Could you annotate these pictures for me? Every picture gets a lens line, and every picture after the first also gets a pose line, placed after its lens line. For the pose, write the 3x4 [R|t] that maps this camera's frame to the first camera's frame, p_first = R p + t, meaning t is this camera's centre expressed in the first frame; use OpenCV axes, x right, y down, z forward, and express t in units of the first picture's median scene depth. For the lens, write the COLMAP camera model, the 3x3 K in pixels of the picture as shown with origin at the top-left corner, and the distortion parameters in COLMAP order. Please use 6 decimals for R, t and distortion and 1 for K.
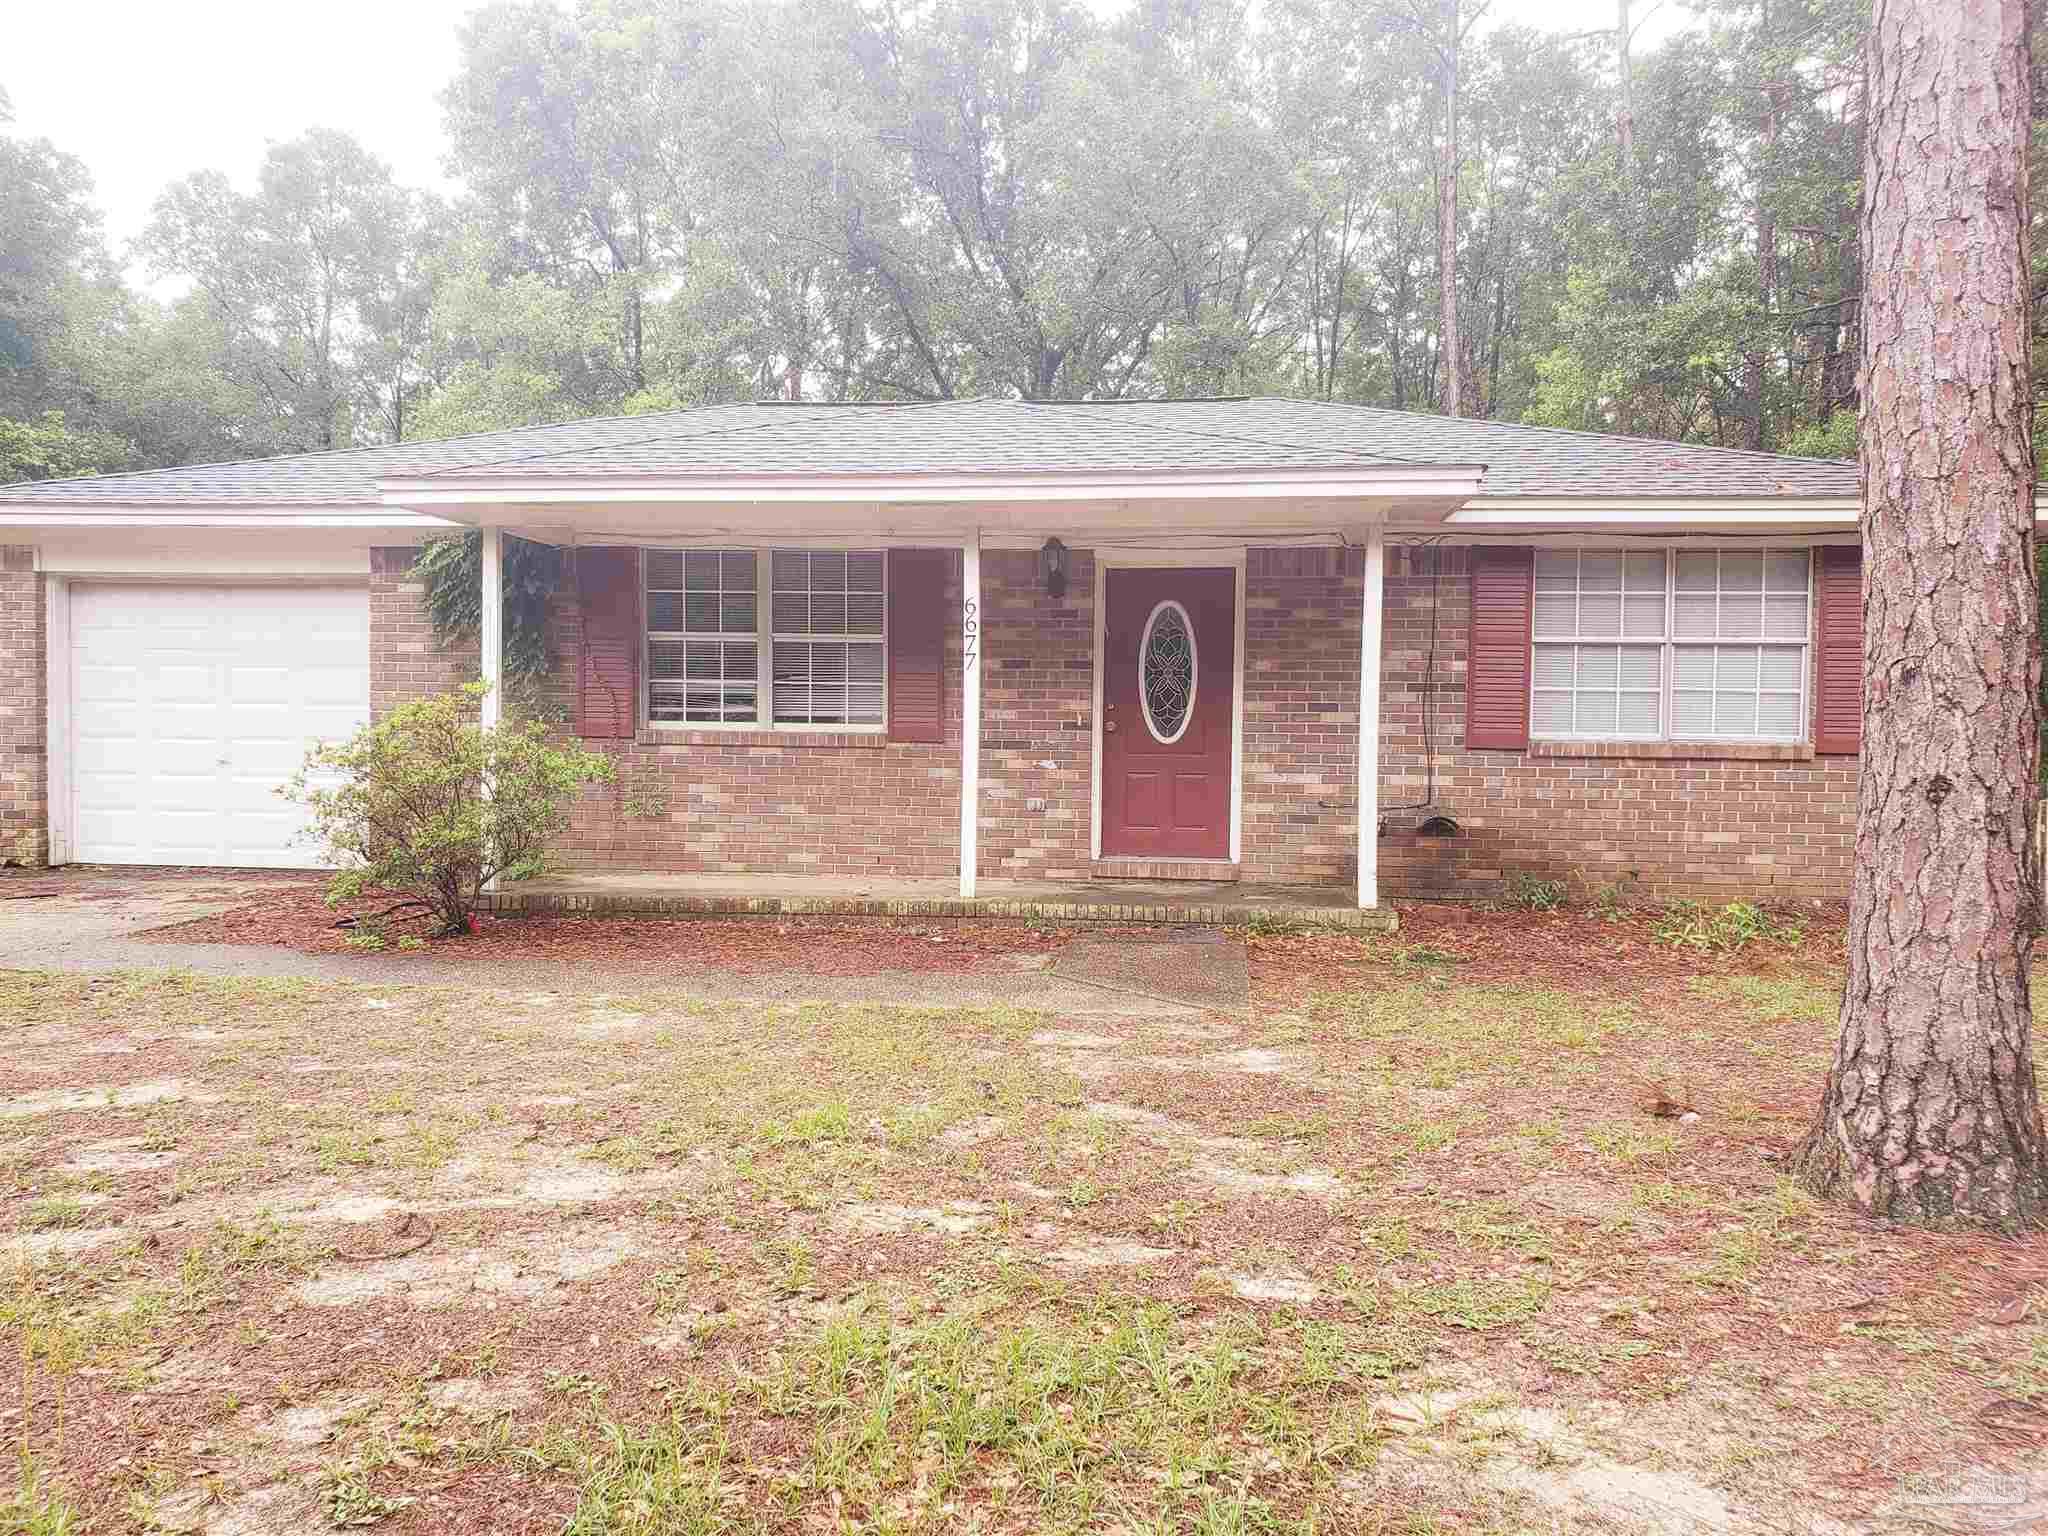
lens RADIAL K [[1601.2, 0, 1018.7], [0, 1601.2, 773.9], [0, 0, 1]] dist [0.054697, -0.064742]
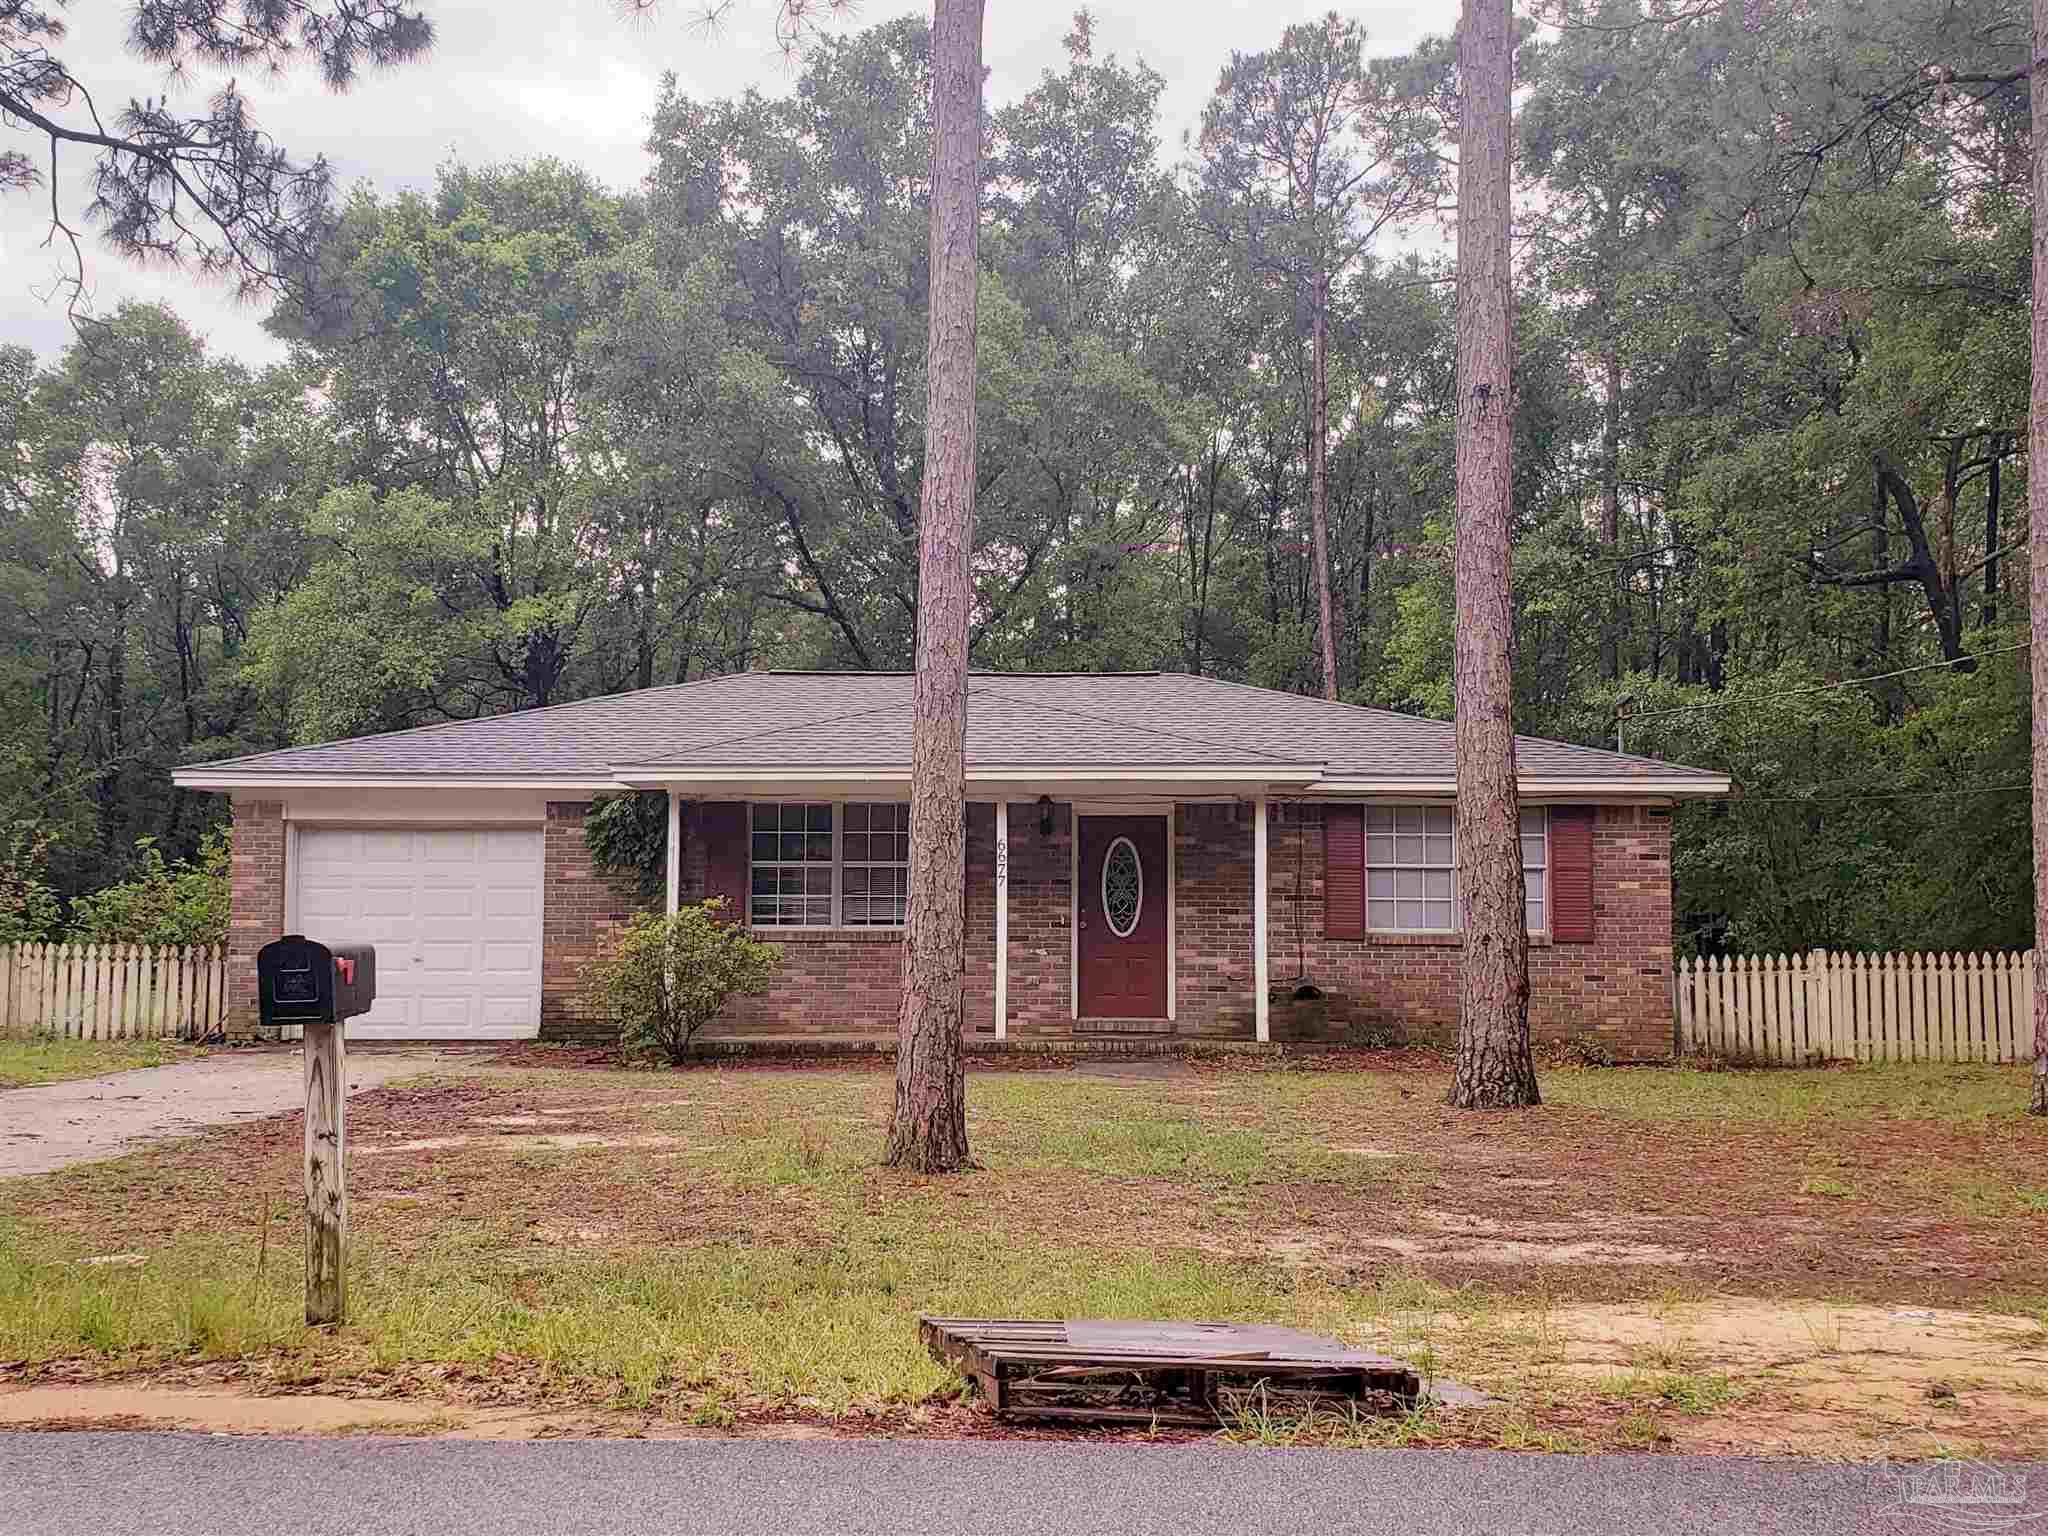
lens RADIAL K [[2073.1, 0, 1032.2], [0, 2073.1, 780.5], [0, 0, 1]] dist [0.174017, 0.000000]
pose [[0.993691, 0.001070, 0.112147, -0.201676], [0.011135, 0.994073, -0.108144, 0.042794], [-0.111598, 0.108711, 0.987789, -0.867130]]
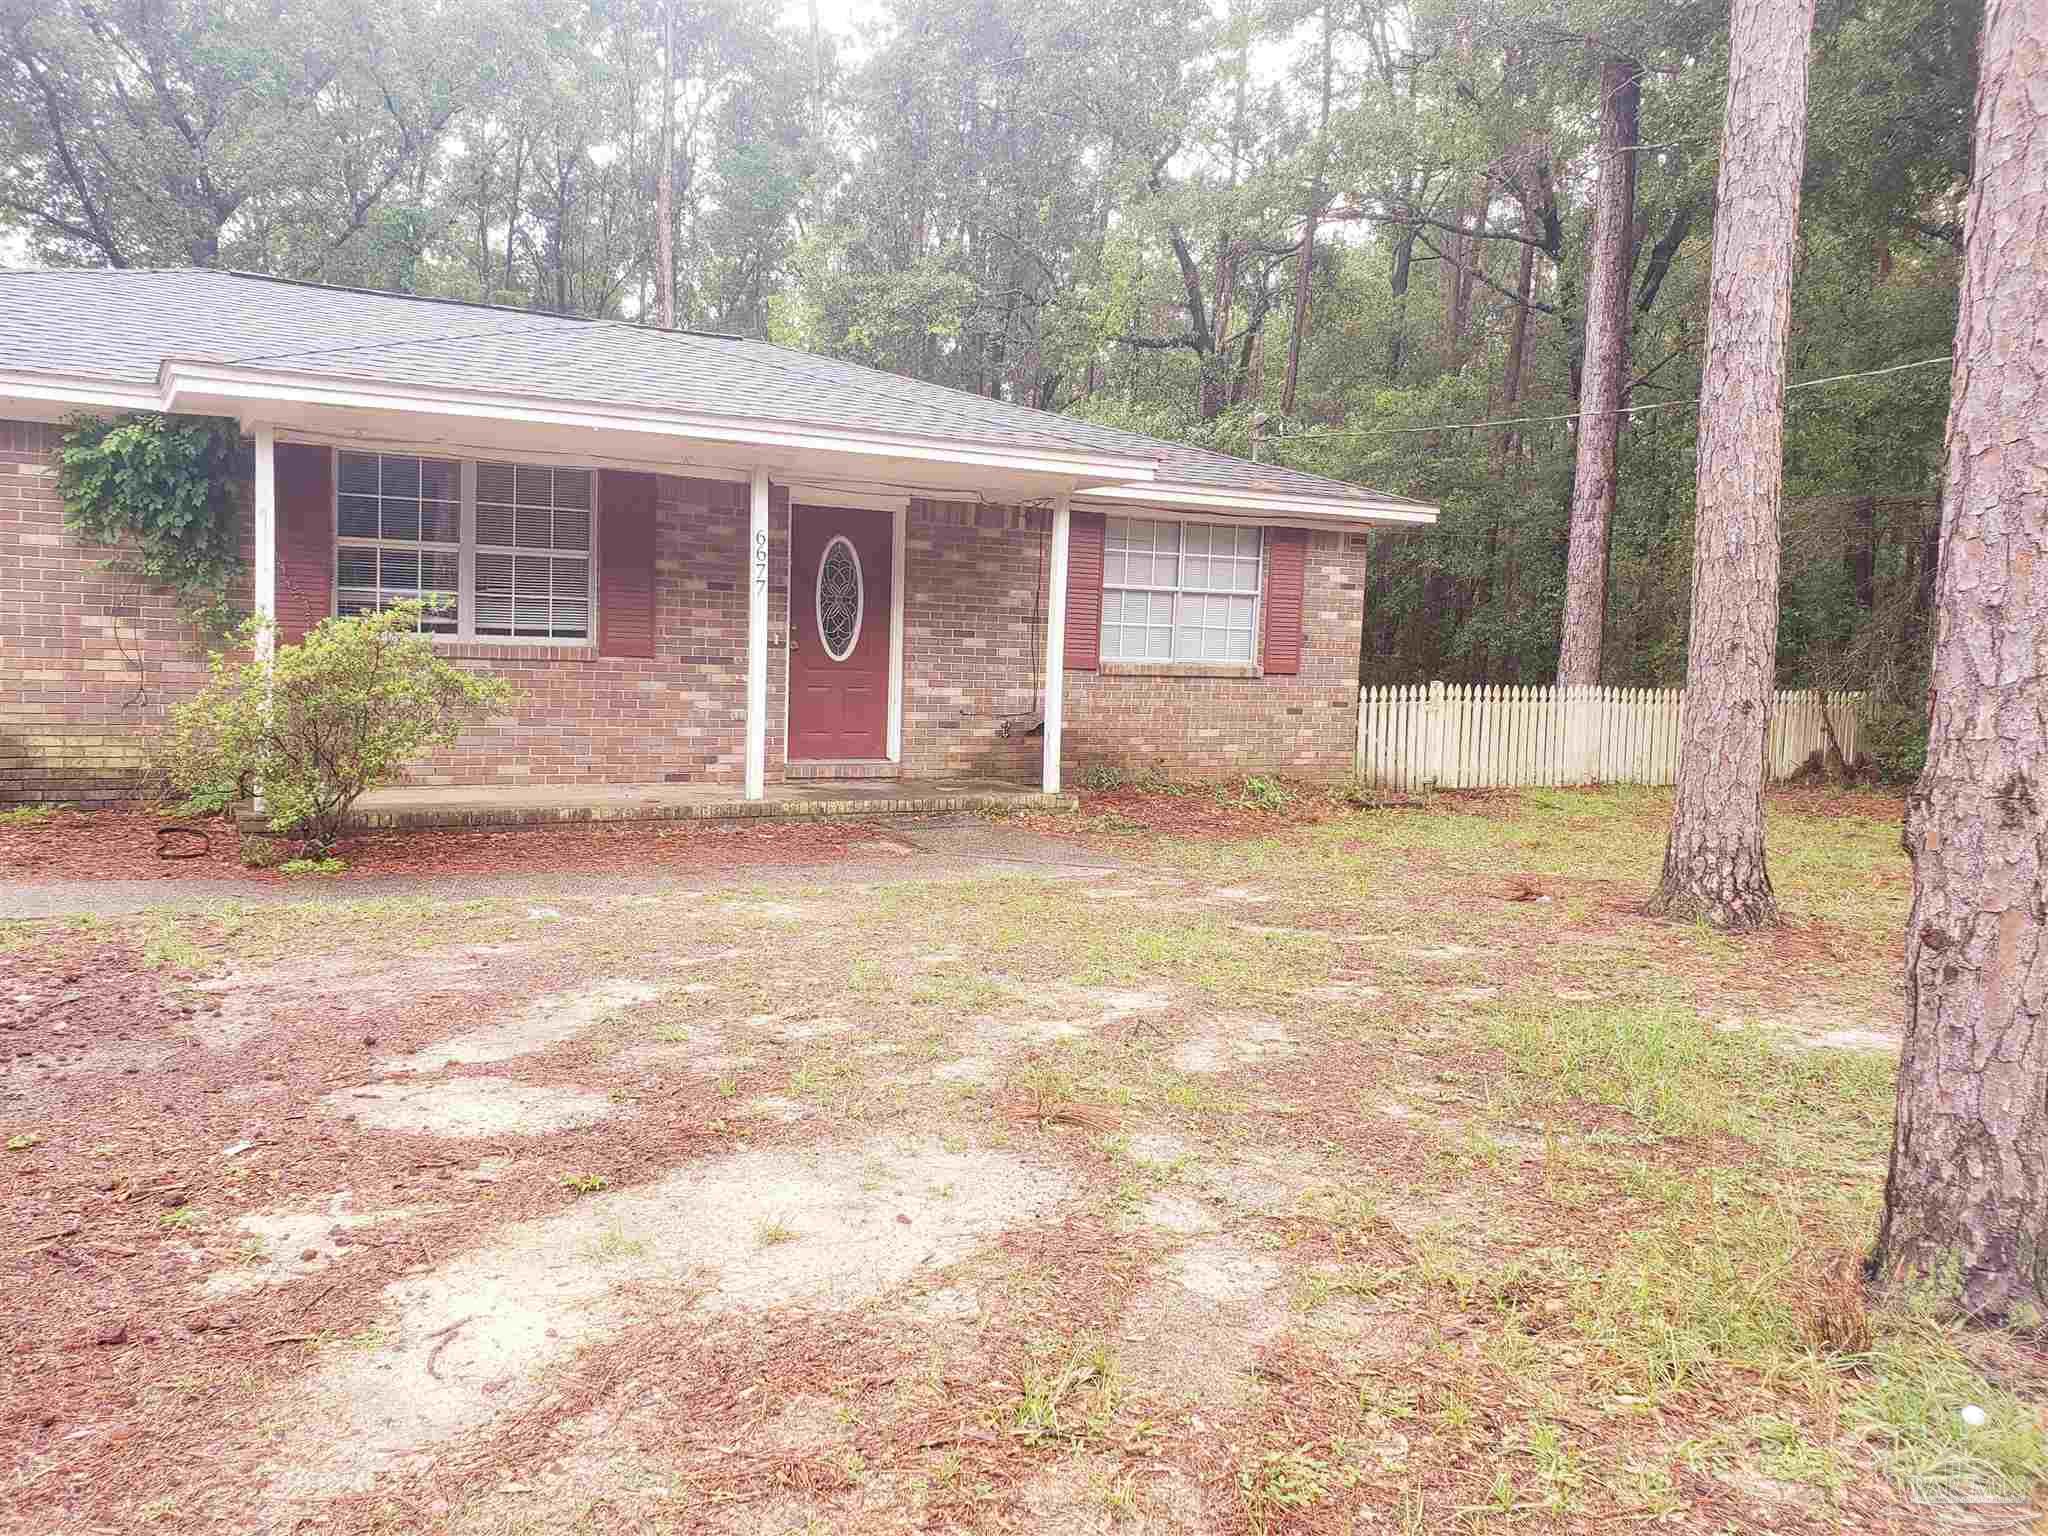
lens RADIAL K [[1601.2, 0, 1026.7], [0, 1601.2, 777.9], [0, 0, 1]] dist [0.054697, -0.064742]
pose [[0.805431, -0.033802, 0.591724, -0.497560], [-0.005424, 0.997910, 0.064388, -0.010149], [-0.592664, -0.055070, 0.803565, -0.016803]]
